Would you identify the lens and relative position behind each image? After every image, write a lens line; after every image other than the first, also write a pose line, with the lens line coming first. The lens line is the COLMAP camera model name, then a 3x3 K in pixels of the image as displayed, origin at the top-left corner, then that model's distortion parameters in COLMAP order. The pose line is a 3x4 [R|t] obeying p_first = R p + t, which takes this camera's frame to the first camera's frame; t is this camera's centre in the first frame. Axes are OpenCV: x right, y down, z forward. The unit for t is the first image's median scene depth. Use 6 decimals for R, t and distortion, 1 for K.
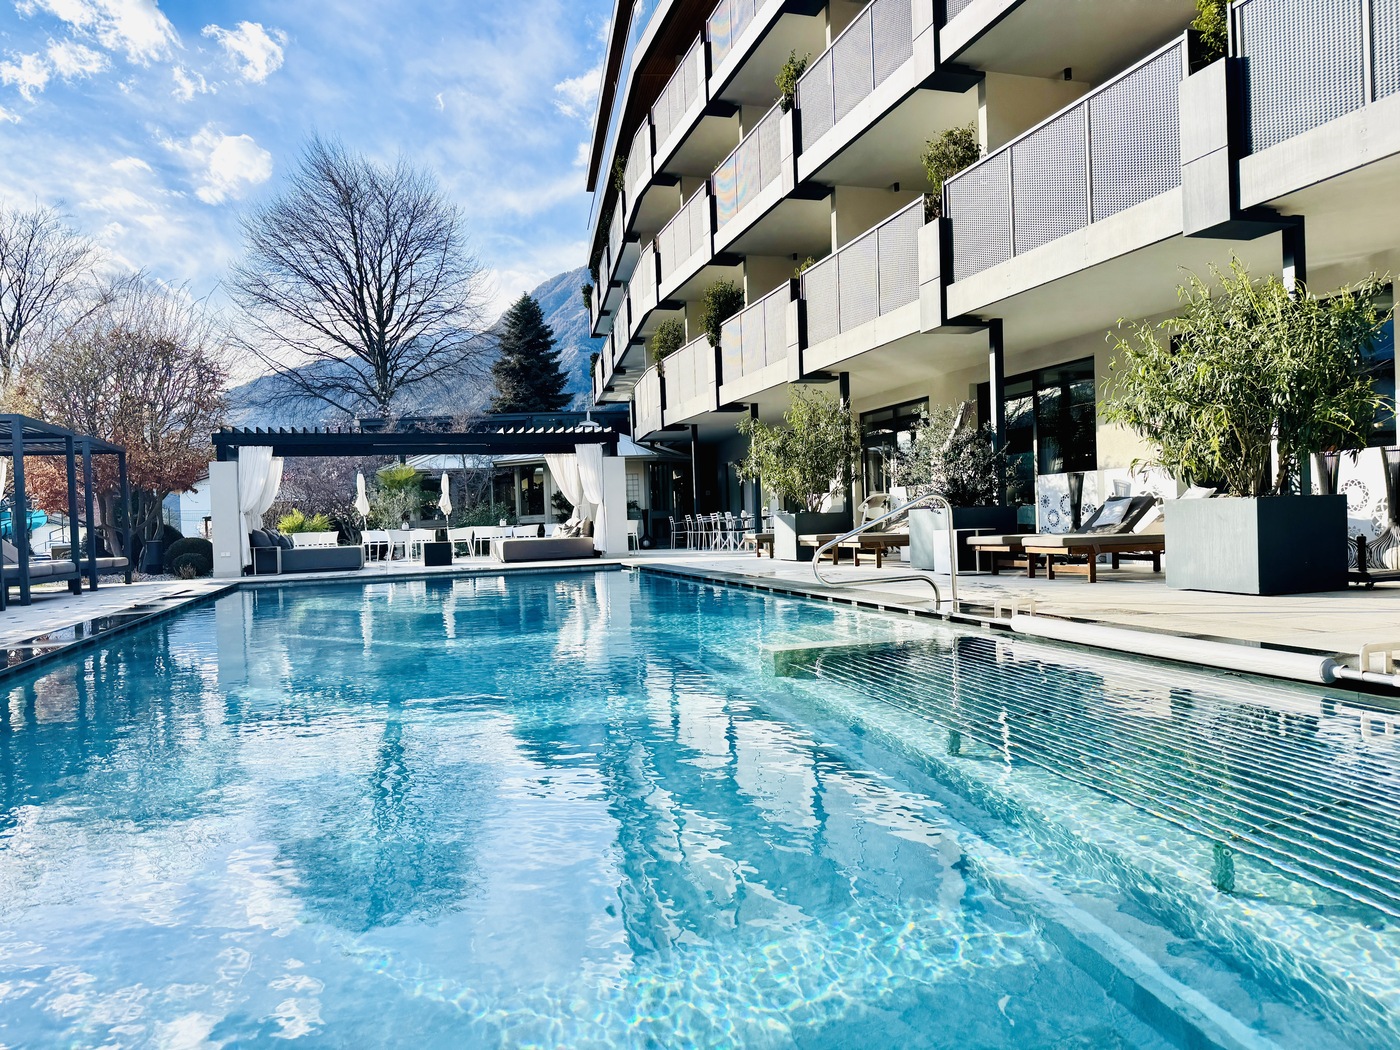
lens RADIAL K [[950.8, 0, 705.0], [0, 950.8, 547.7], [0, 0, 1]] dist [0.113857, -0.229818]
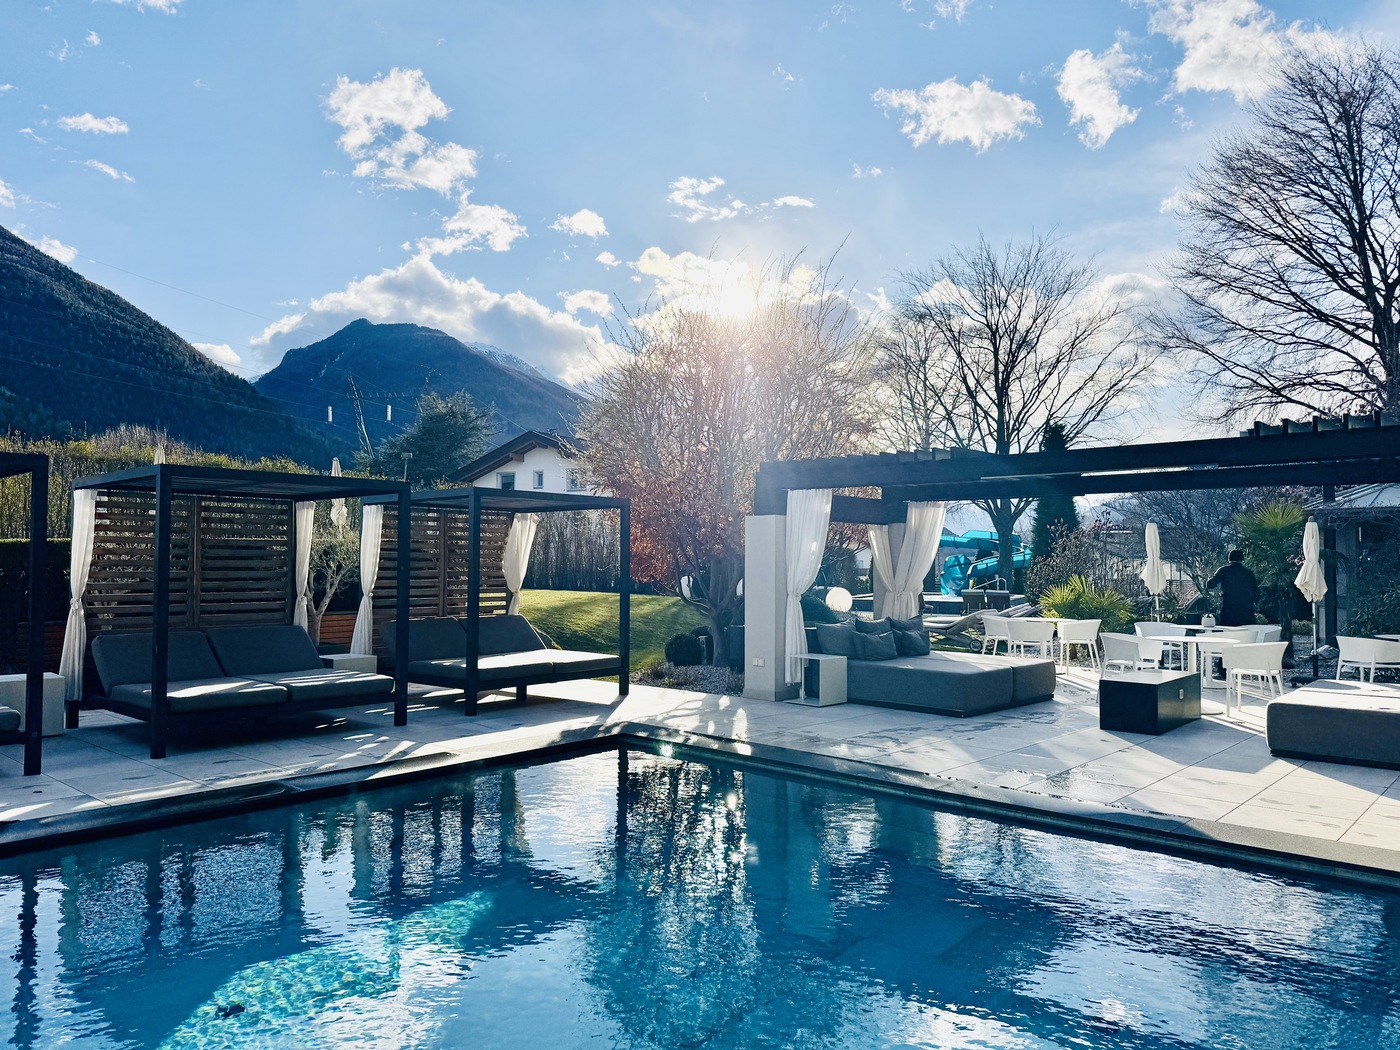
lens RADIAL K [[978.2, 0, 700.0], [0, 978.2, 525.0], [0, 0, 1]] dist [0.106227, -0.119877]
pose [[0.494620, 0.004479, -0.869098, 0.040855], [-0.053815, 0.998226, -0.025482, -0.052250], [0.867442, 0.059375, 0.493983, 0.522722]]
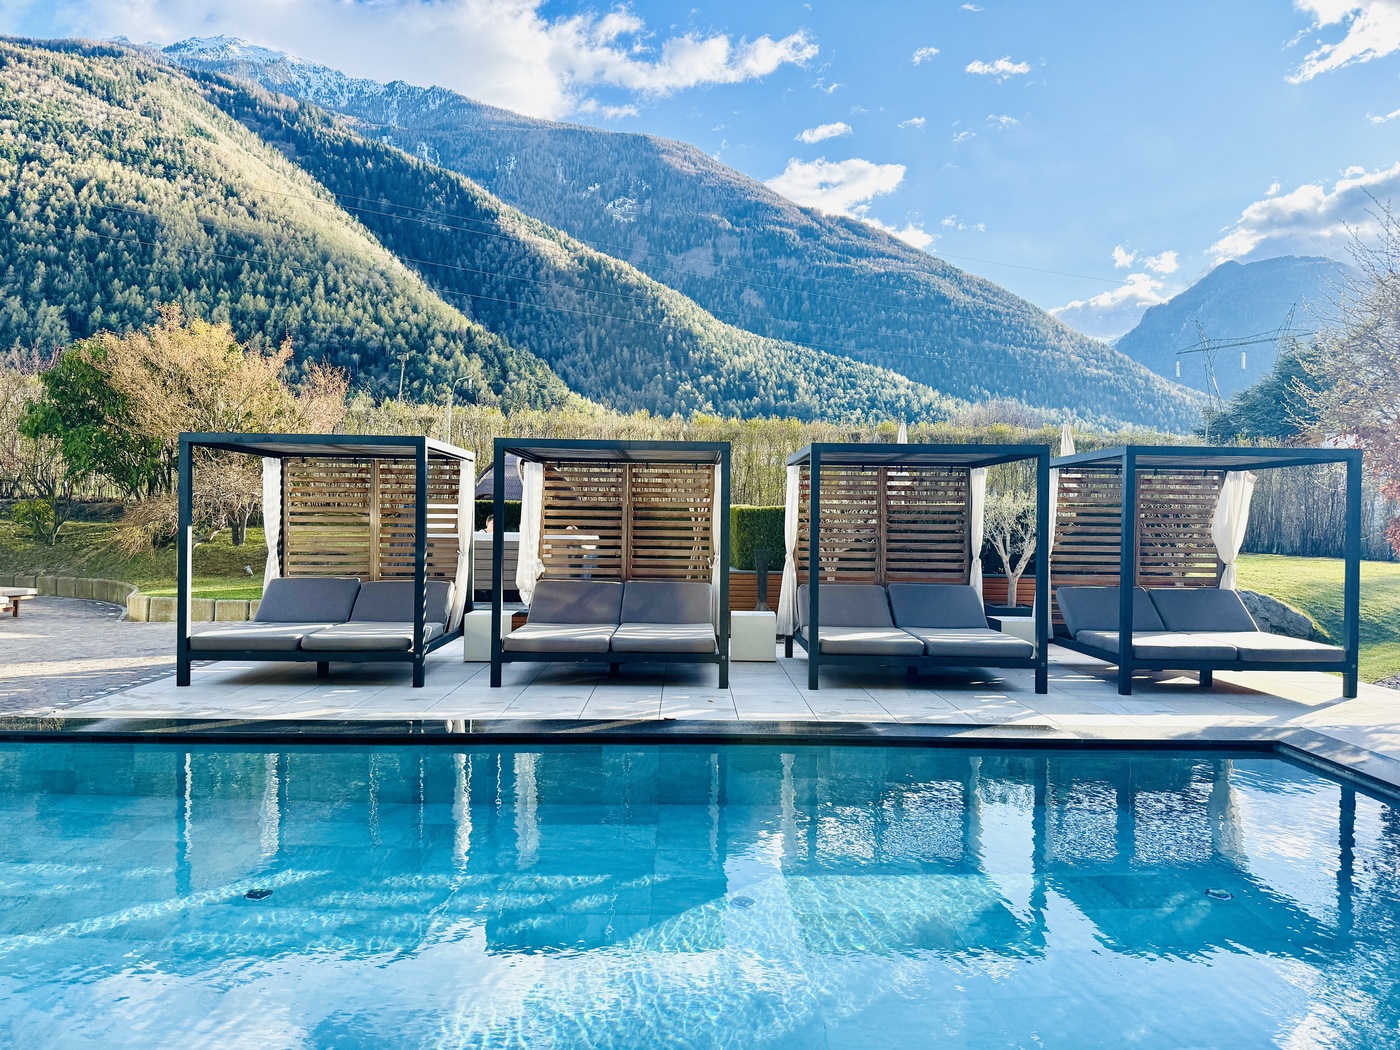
lens RADIAL K [[982.2, 0, 700.0], [0, 982.2, 525.0], [0, 0, 1]] dist [0.078893, -0.193324]
pose [[-0.296318, 0.039537, -0.954271, 0.046887], [-0.035359, 0.998004, 0.052328, -0.058301], [0.954435, 0.049248, -0.294329, 0.612027]]
